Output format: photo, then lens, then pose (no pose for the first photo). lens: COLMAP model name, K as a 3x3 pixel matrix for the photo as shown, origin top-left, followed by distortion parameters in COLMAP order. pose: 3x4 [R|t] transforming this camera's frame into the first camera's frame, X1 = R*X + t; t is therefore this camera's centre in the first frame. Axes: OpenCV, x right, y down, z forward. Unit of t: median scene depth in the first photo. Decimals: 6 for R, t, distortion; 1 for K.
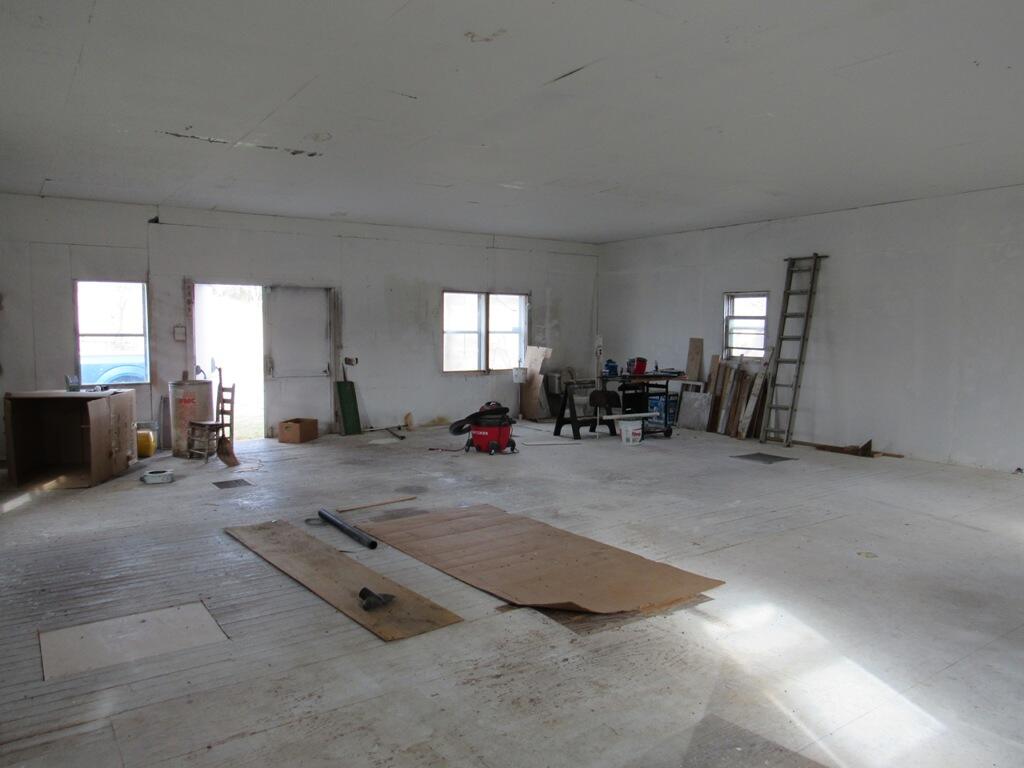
lens RADIAL K [[731.4, 0, 507.7], [0, 731.4, 384.7], [0, 0, 1]] dist [-0.012865, -0.001752]
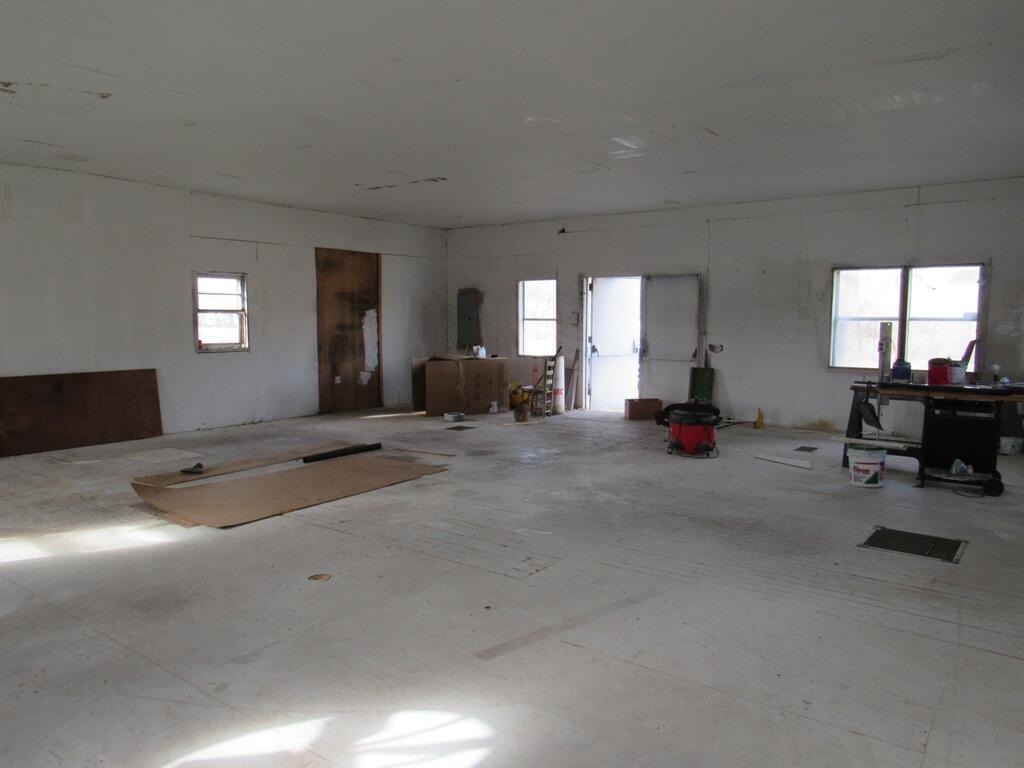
lens RADIAL K [[731.4, 0, 507.7], [0, 731.4, 384.7], [0, 0, 1]] dist [-0.012865, -0.001752]
pose [[0.309468, 0.085736, -0.947037, 0.643772], [-0.073690, 0.995094, 0.066007, -0.028196], [0.948050, 0.049360, 0.314268, 0.447216]]
